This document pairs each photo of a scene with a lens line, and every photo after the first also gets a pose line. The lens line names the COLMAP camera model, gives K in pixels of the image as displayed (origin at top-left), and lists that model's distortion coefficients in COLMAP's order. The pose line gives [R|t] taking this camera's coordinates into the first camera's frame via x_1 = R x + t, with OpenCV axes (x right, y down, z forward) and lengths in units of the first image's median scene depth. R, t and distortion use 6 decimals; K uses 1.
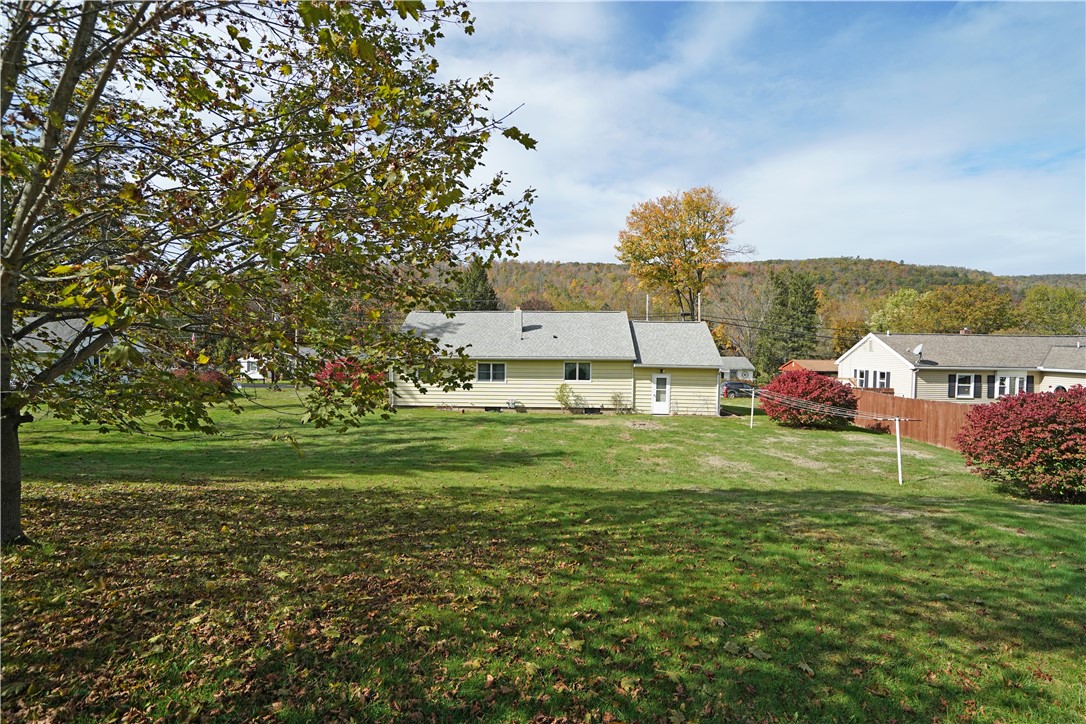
lens RADIAL K [[572.0, 0, 542.1], [0, 572.0, 355.2], [0, 0, 1]] dist [-0.044663, -0.000268]
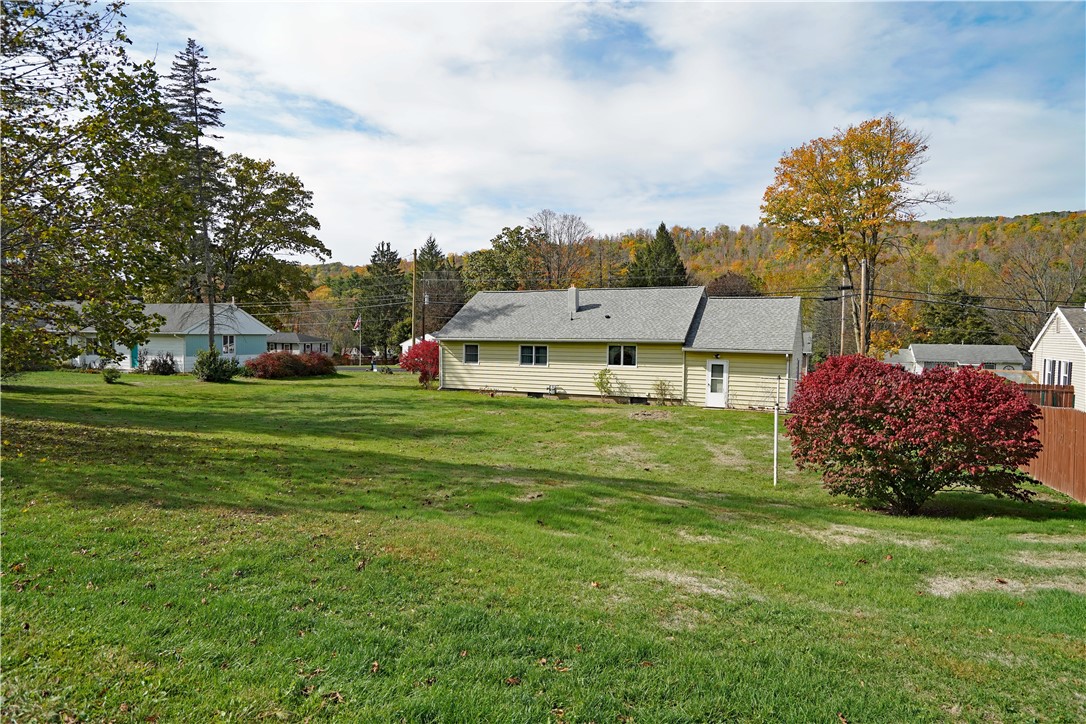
lens RADIAL K [[687.6, 0, 541.3], [0, 687.6, 357.6], [0, 0, 1]] dist [-0.005441, -0.000490]
pose [[0.923008, 0.013032, -0.384560, 0.356022], [-0.005803, 0.999784, 0.019953, 0.011148], [0.384737, -0.016185, 0.922885, -0.030873]]
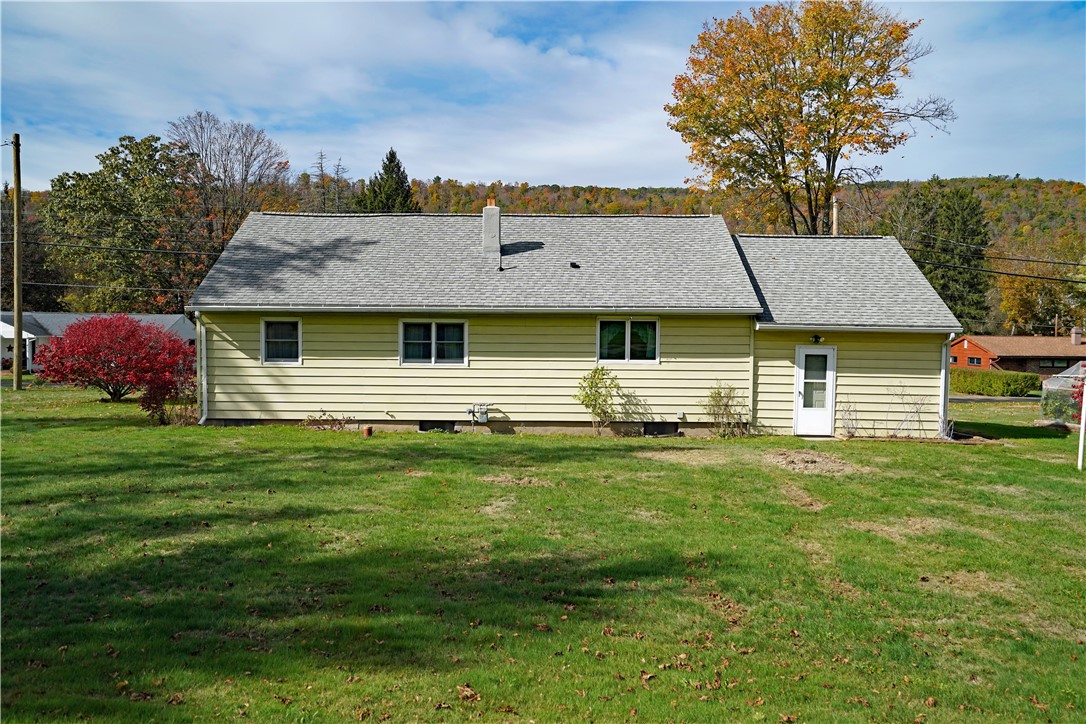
lens RADIAL K [[914.5, 0, 540.1], [0, 914.5, 357.6], [0, 0, 1]] dist [0.029623, 0.005510]
pose [[0.998859, -0.001530, 0.047730, -0.041059], [0.000555, 0.999791, 0.020435, 0.027101], [-0.047751, -0.020385, 0.998651, 0.291196]]
